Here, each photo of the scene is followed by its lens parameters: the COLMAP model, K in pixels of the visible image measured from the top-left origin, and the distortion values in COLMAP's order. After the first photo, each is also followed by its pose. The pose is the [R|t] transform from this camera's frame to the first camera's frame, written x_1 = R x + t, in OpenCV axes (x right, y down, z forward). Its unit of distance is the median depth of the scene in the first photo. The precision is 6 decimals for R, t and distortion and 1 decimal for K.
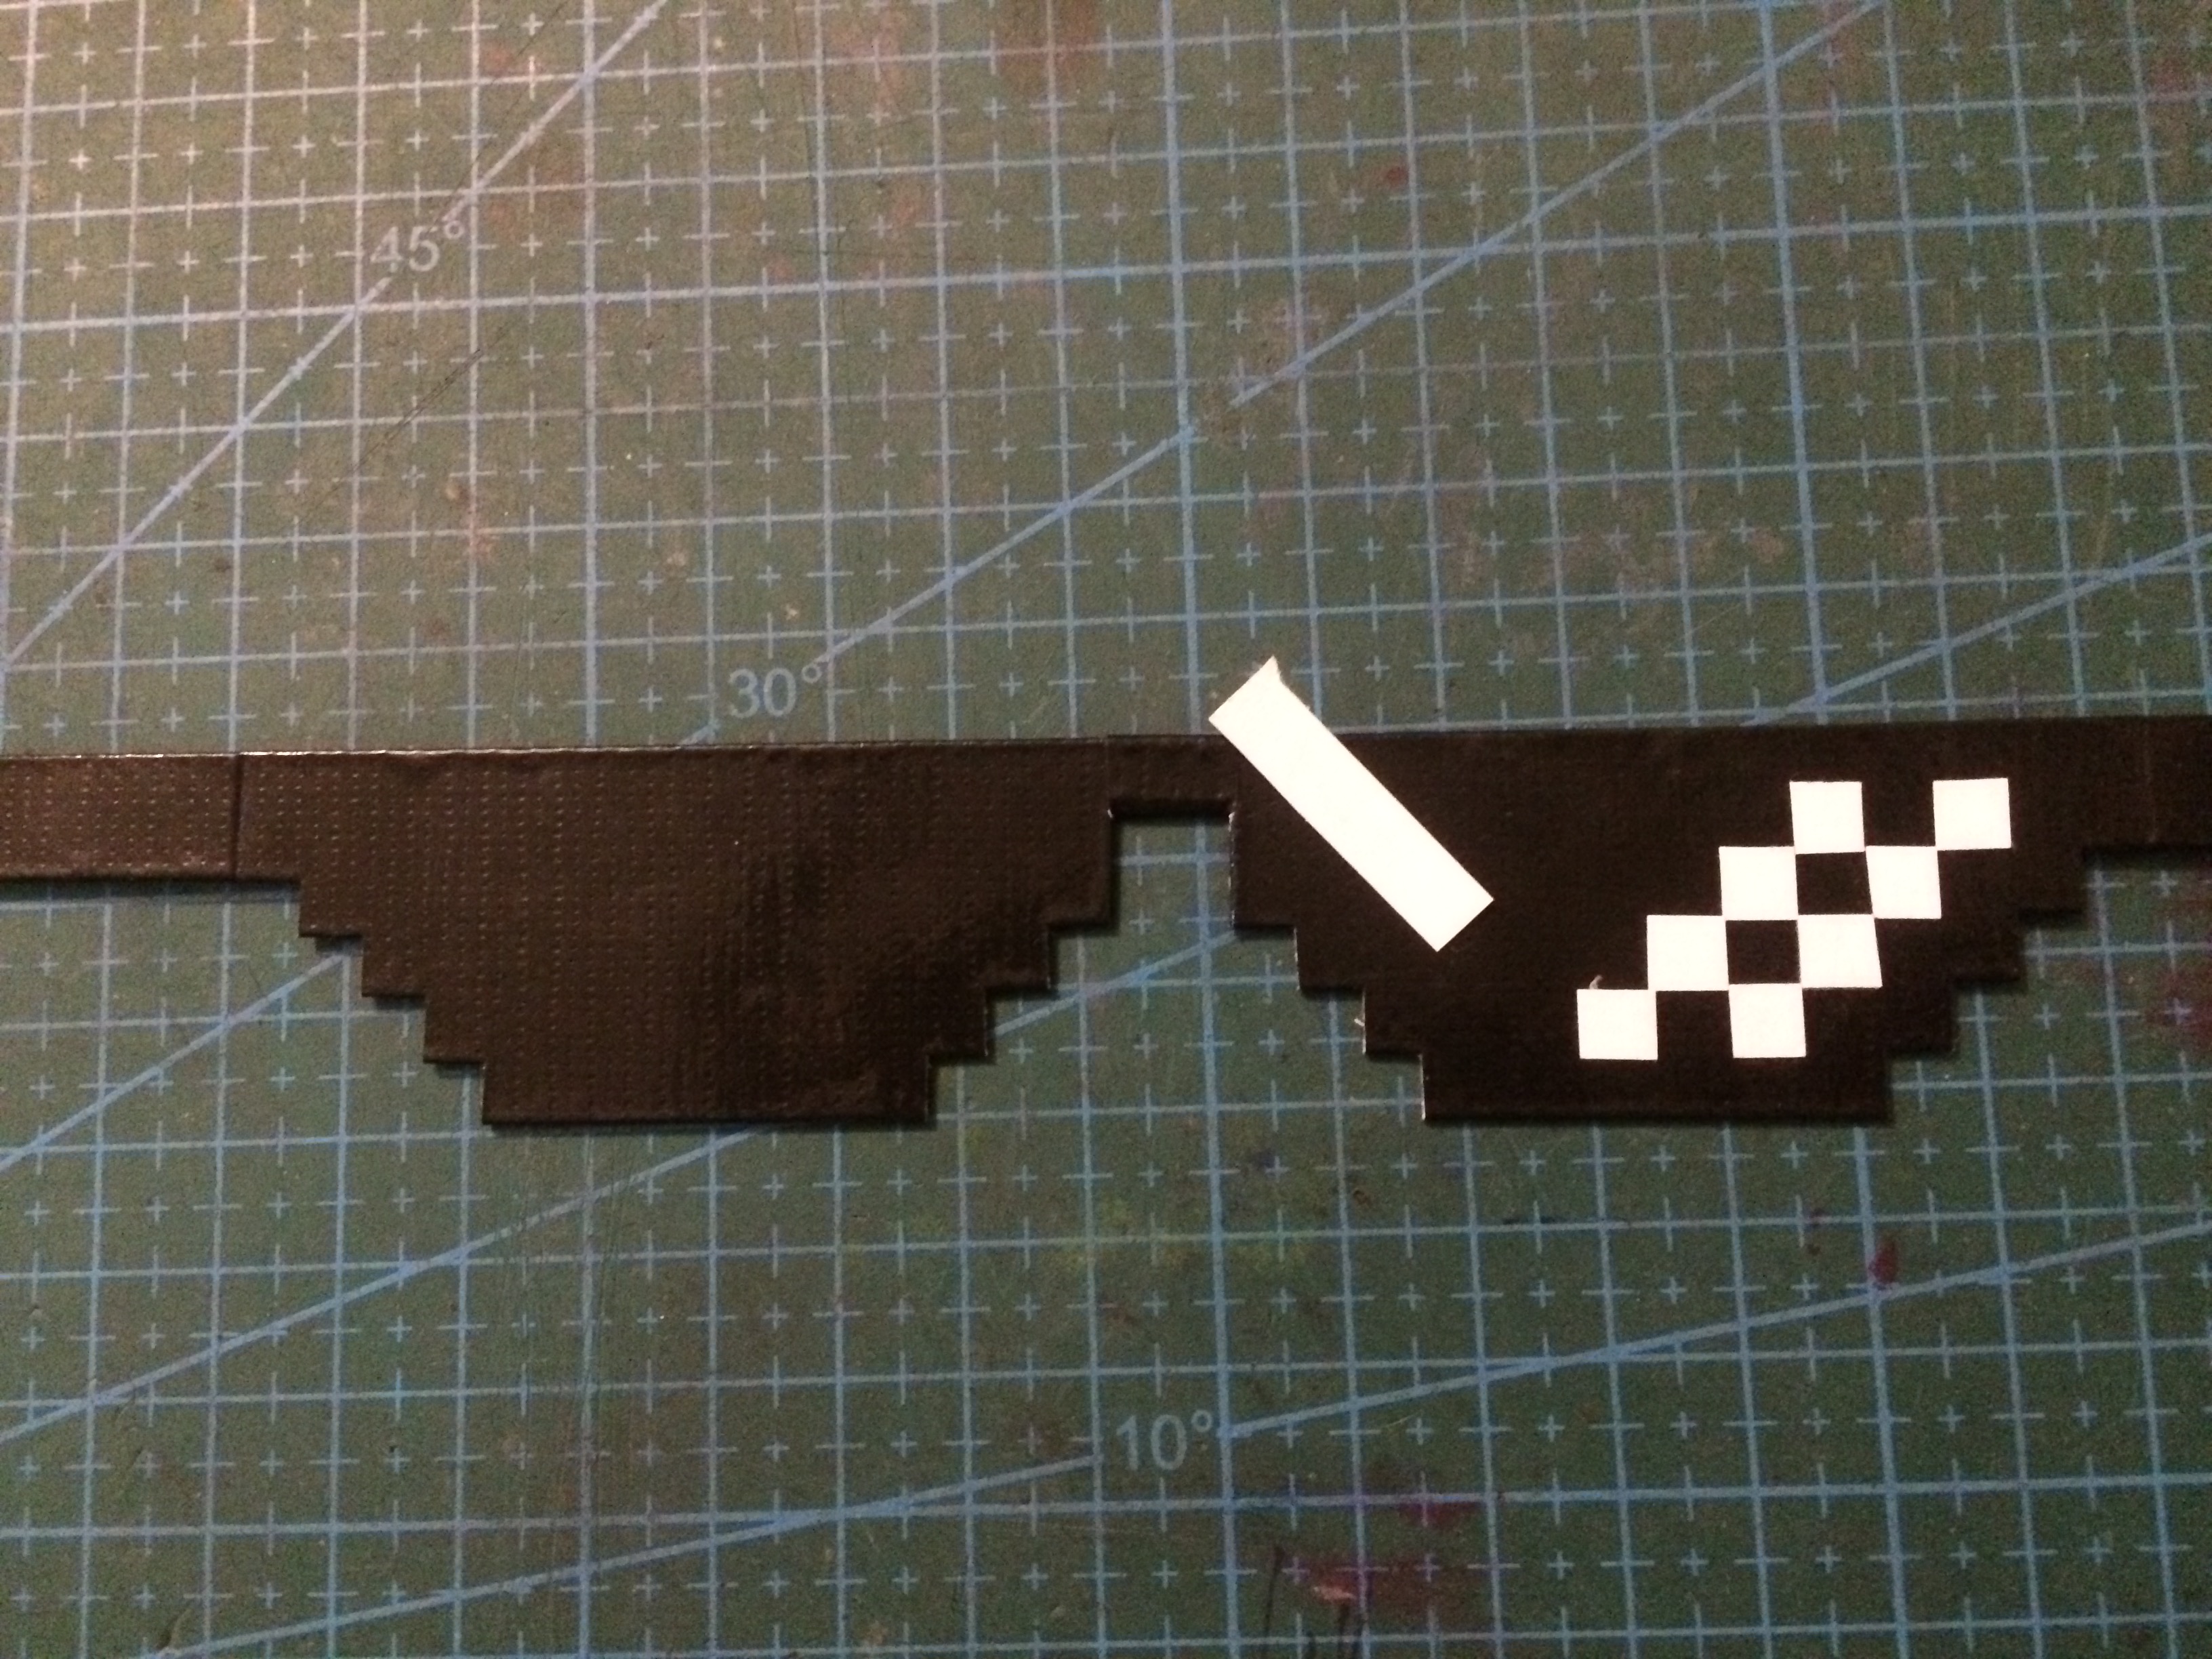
lens RADIAL K [[1942.5, 0, 1121.9], [0, 1942.5, 828.0], [0, 0, 1]] dist [0.078131, -0.150055]
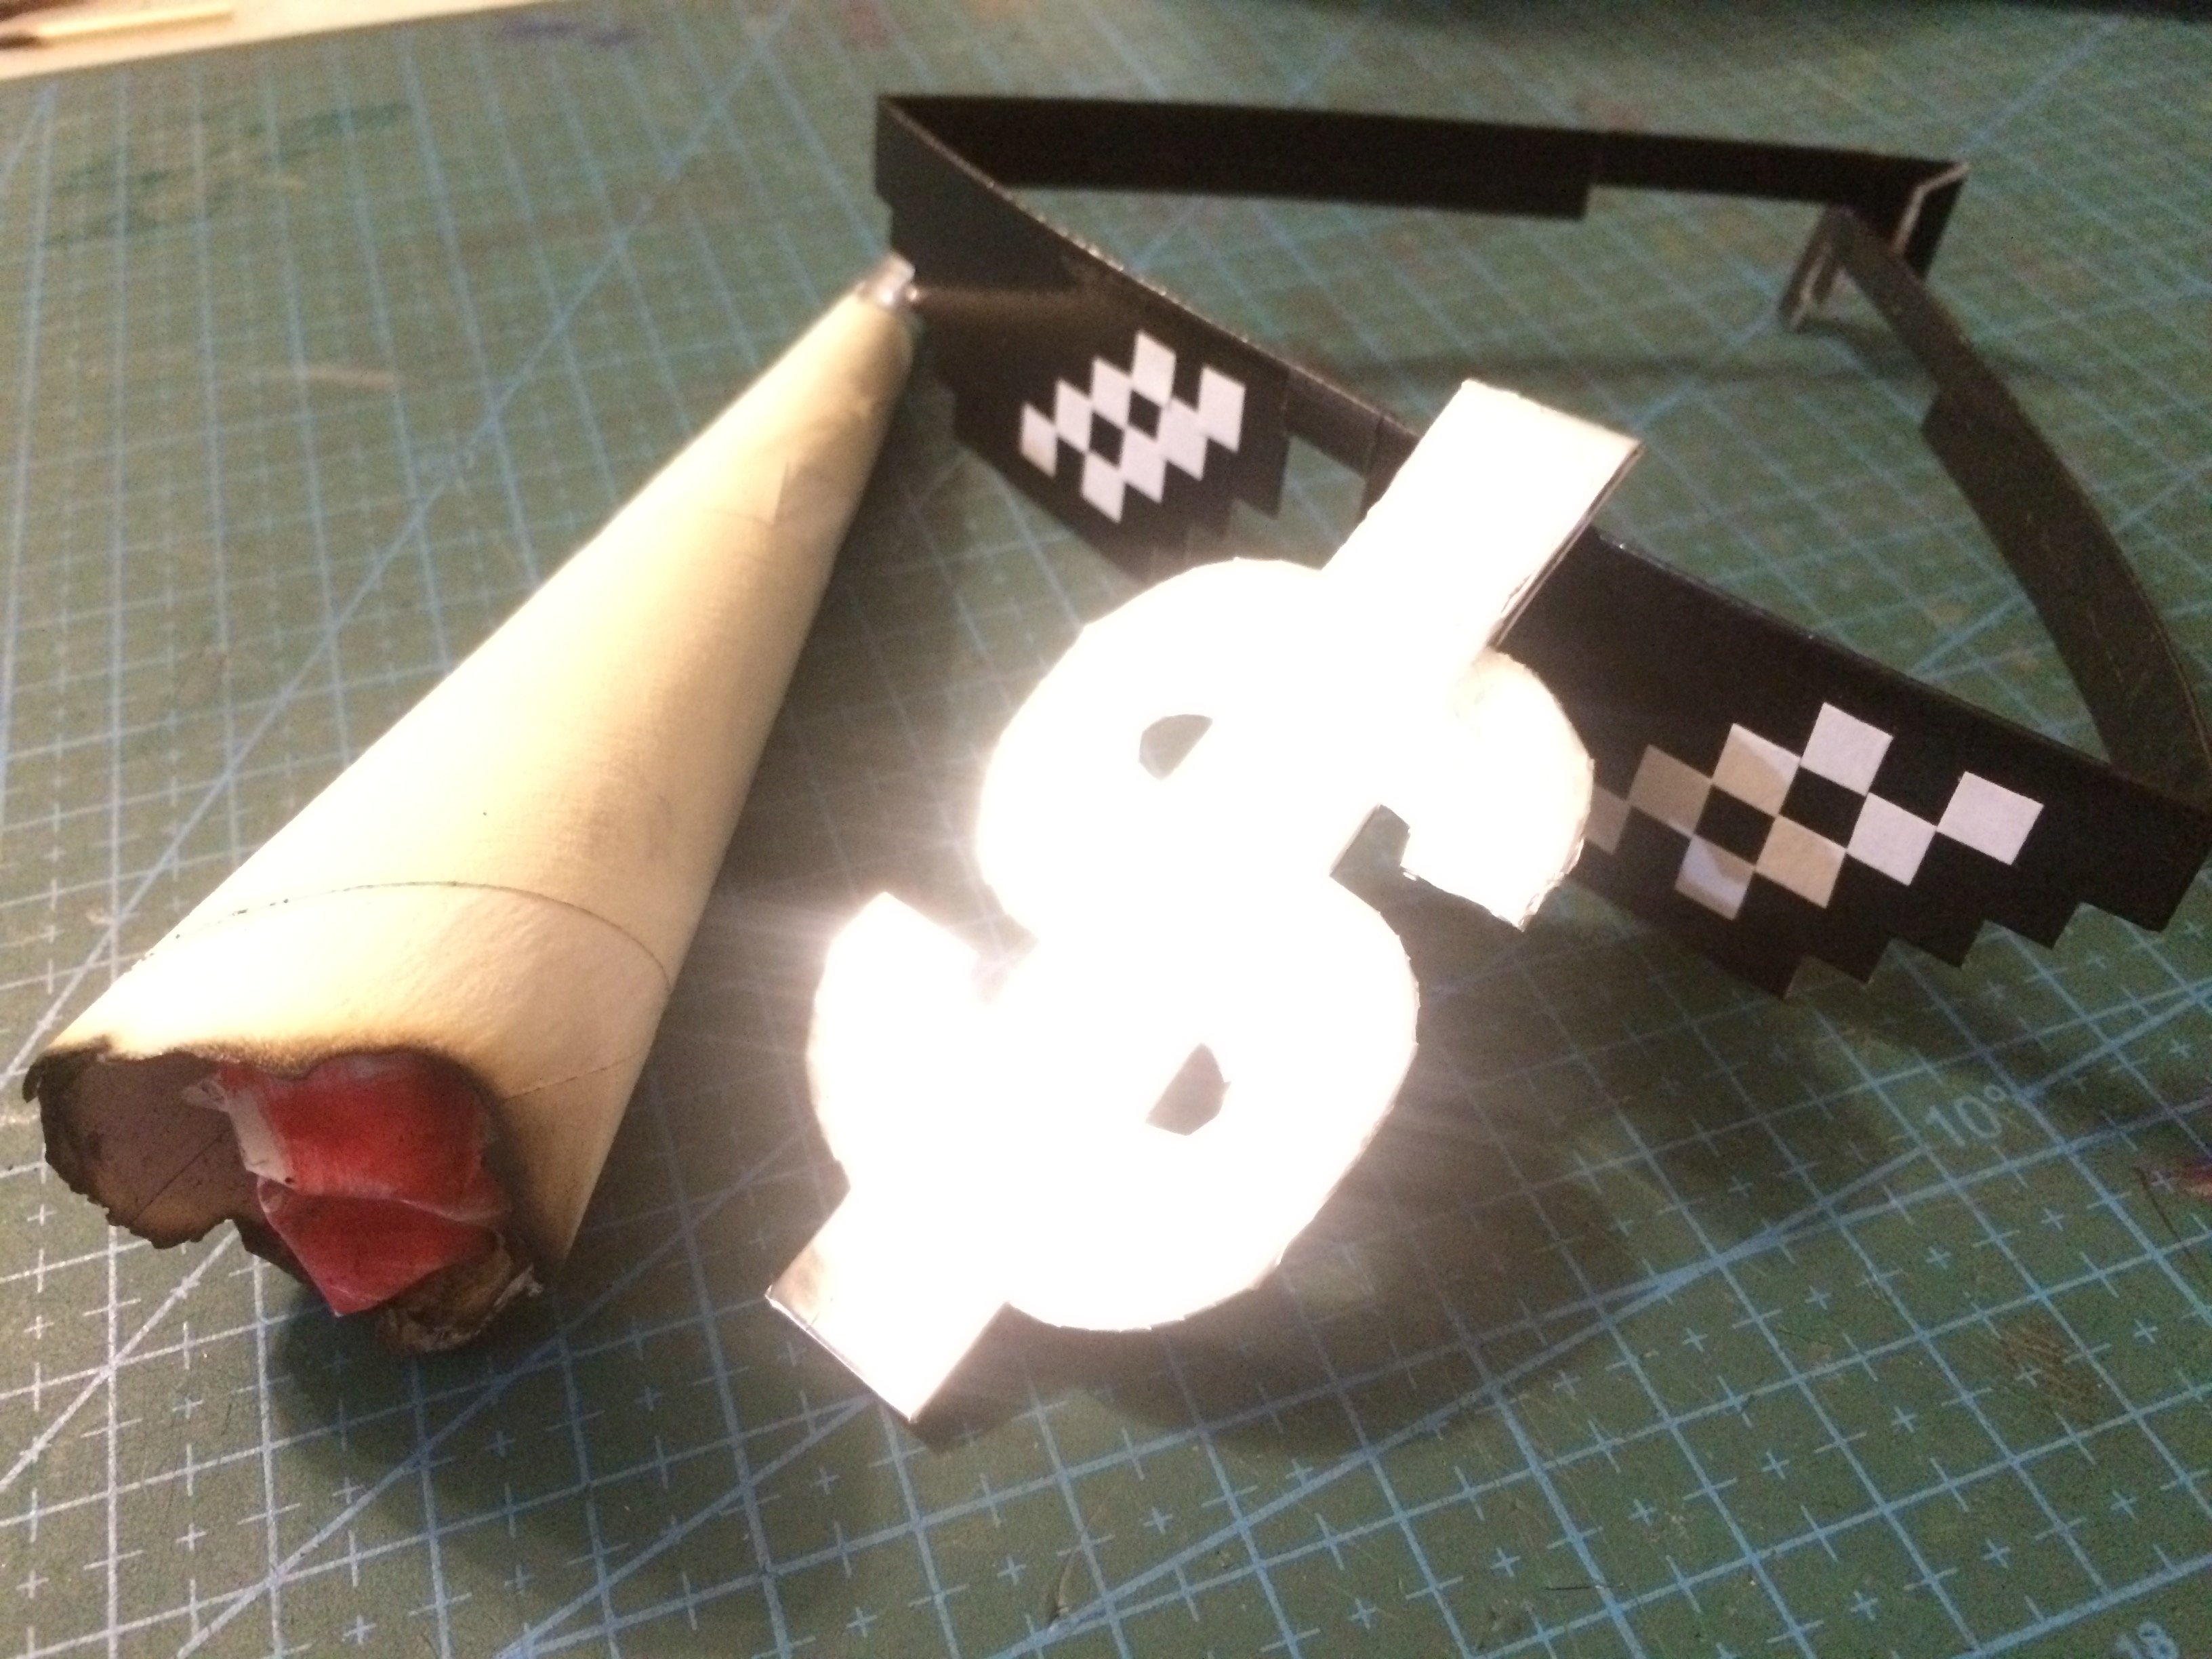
lens RADIAL K [[1942.5, 0, 1098.4], [0, 1942.5, 842.5], [0, 0, 1]] dist [0.078131, -0.150055]
pose [[0.954252, -0.180144, 0.238645, -0.577441], [0.288493, 0.764466, -0.576510, 0.613409], [-0.078581, 0.618984, 0.781463, 0.160727]]
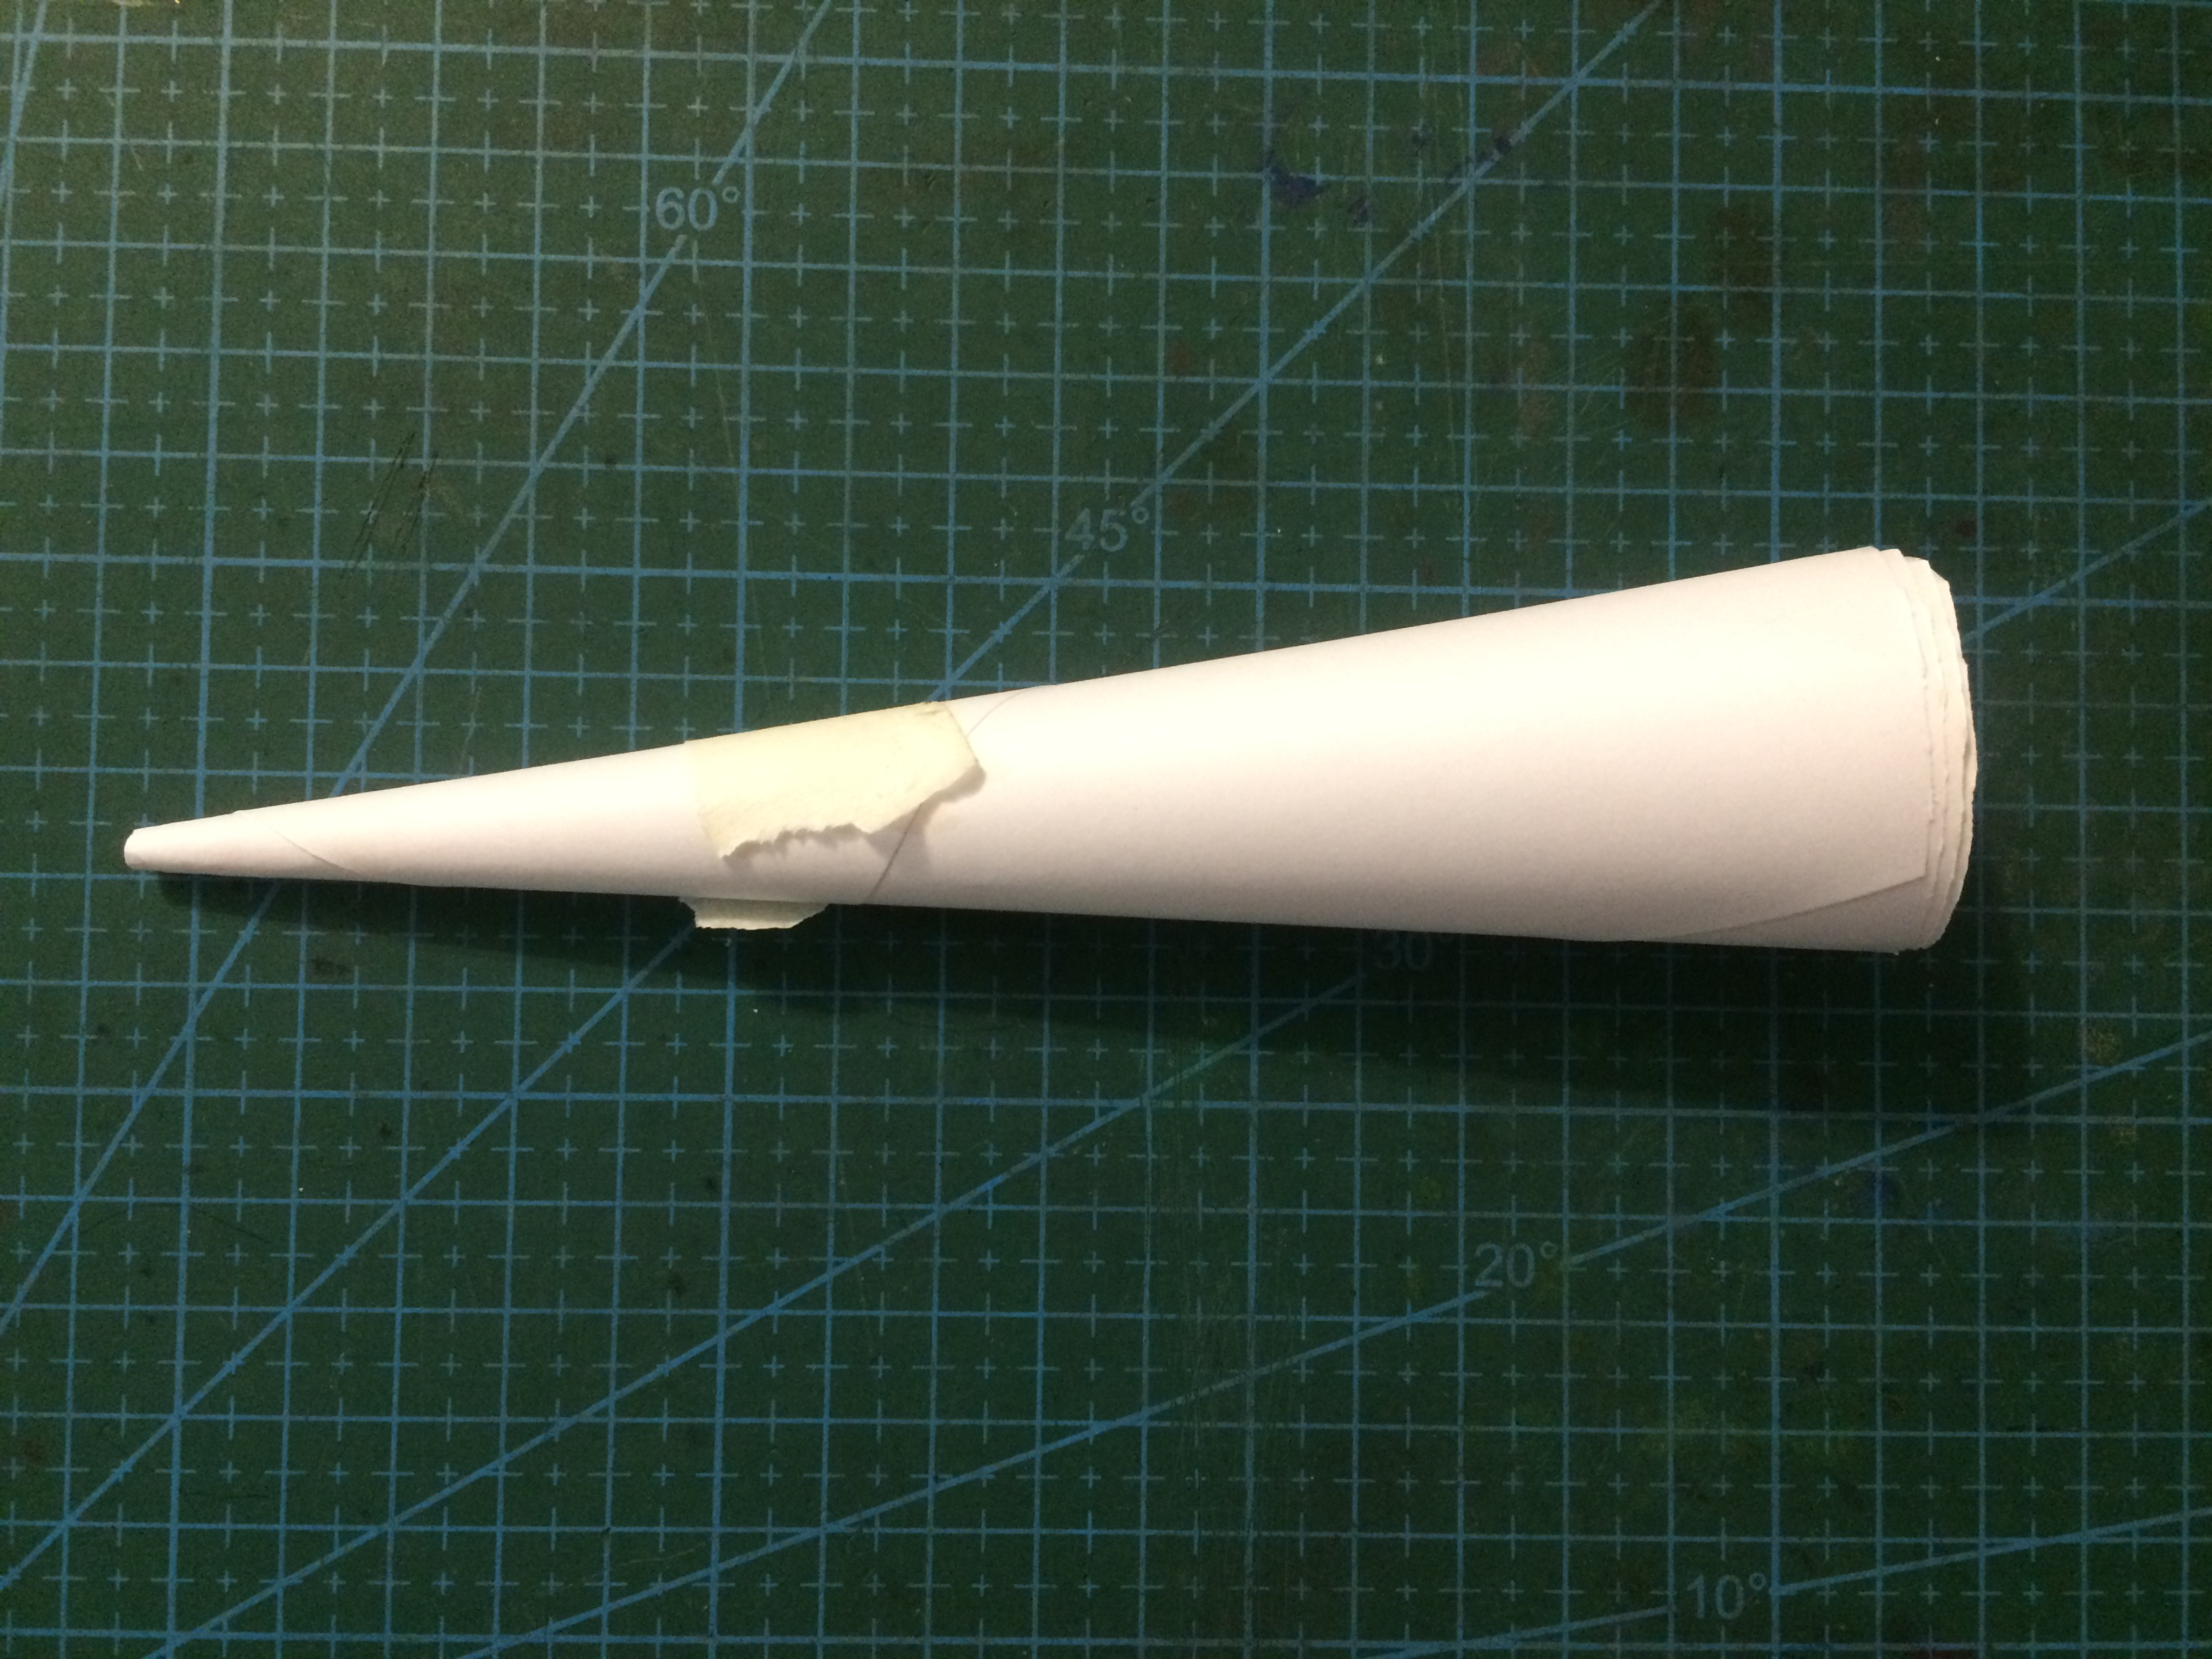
lens RADIAL K [[1942.5, 0, 1093.5], [0, 1942.5, 815.6], [0, 0, 1]] dist [0.078131, -0.150055]
pose [[0.995571, 0.054689, 0.076468, -0.463061], [-0.061590, 0.993943, 0.091014, -0.243230], [-0.071027, -0.095320, 0.992909, -0.135081]]
